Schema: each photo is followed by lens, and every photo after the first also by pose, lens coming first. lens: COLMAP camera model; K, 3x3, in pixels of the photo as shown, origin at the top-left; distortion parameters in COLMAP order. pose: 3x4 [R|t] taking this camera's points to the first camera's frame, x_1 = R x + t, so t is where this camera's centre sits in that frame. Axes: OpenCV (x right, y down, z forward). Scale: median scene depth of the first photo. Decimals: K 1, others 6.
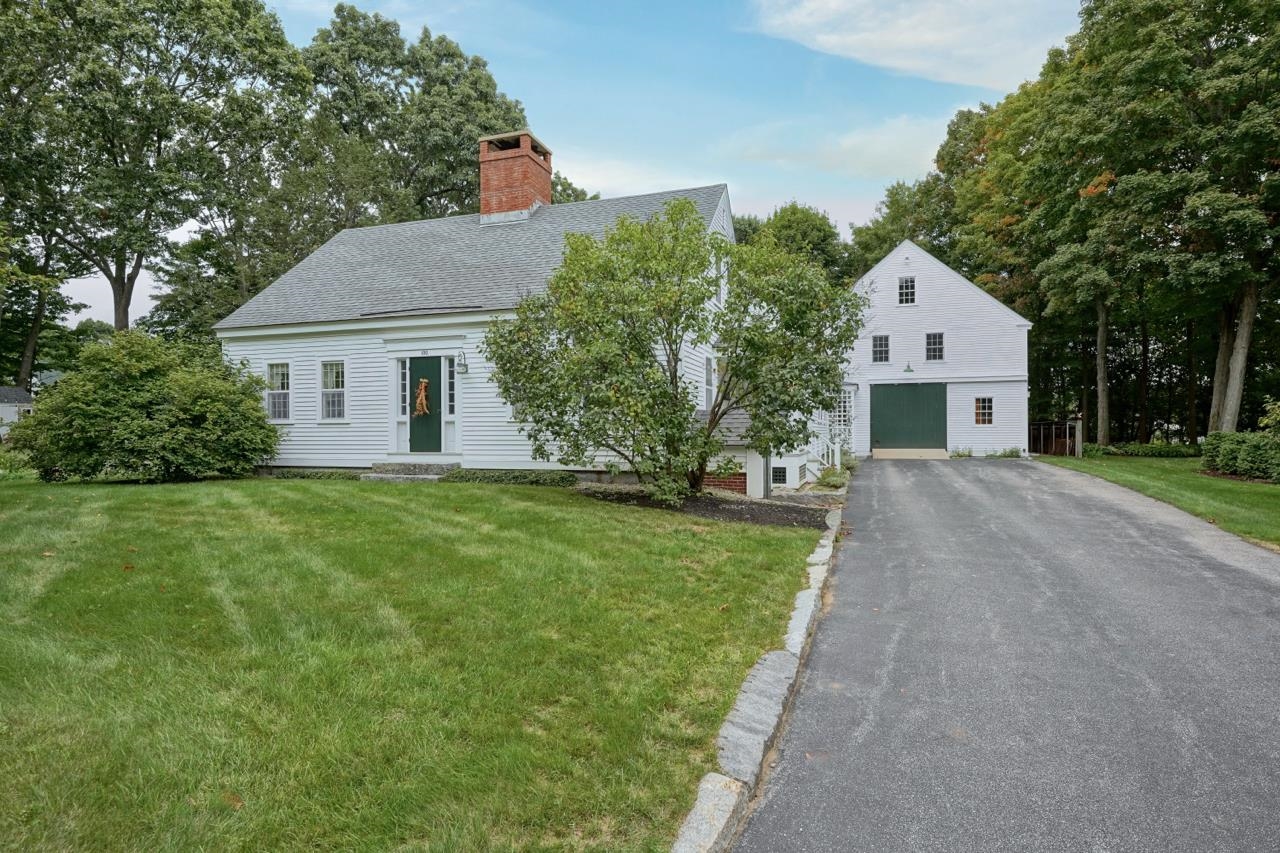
lens RADIAL K [[661.4, 0, 631.5], [0, 661.4, 404.9], [0, 0, 1]] dist [-0.007604, 0.002247]
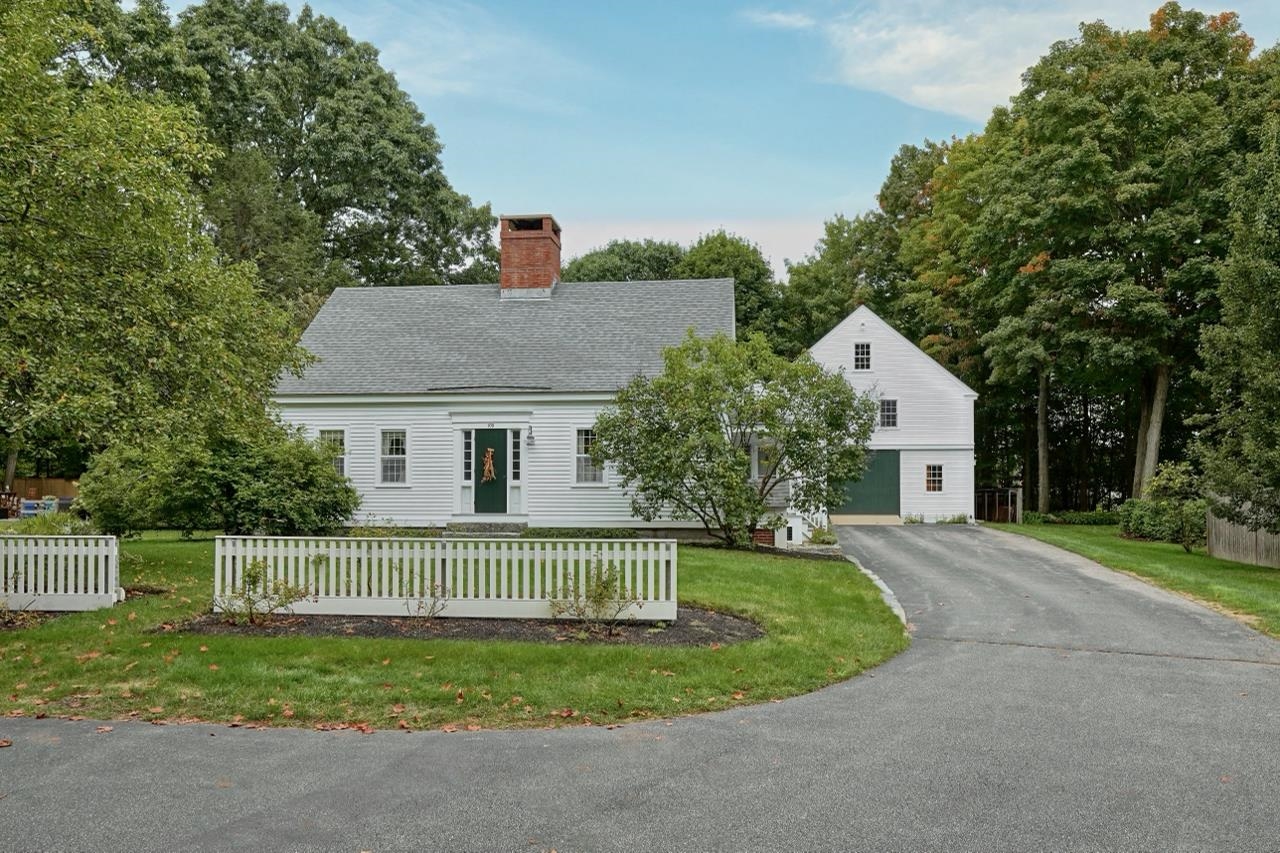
lens RADIAL K [[895.9, 0, 639.4], [0, 895.9, 435.7], [0, 0, 1]] dist [0.013134, -0.003703]
pose [[0.981914, 0.017763, 0.188491, -0.180881], [-0.012298, 0.999470, -0.030125, -0.009312], [-0.188926, 0.027262, 0.981613, -0.283911]]
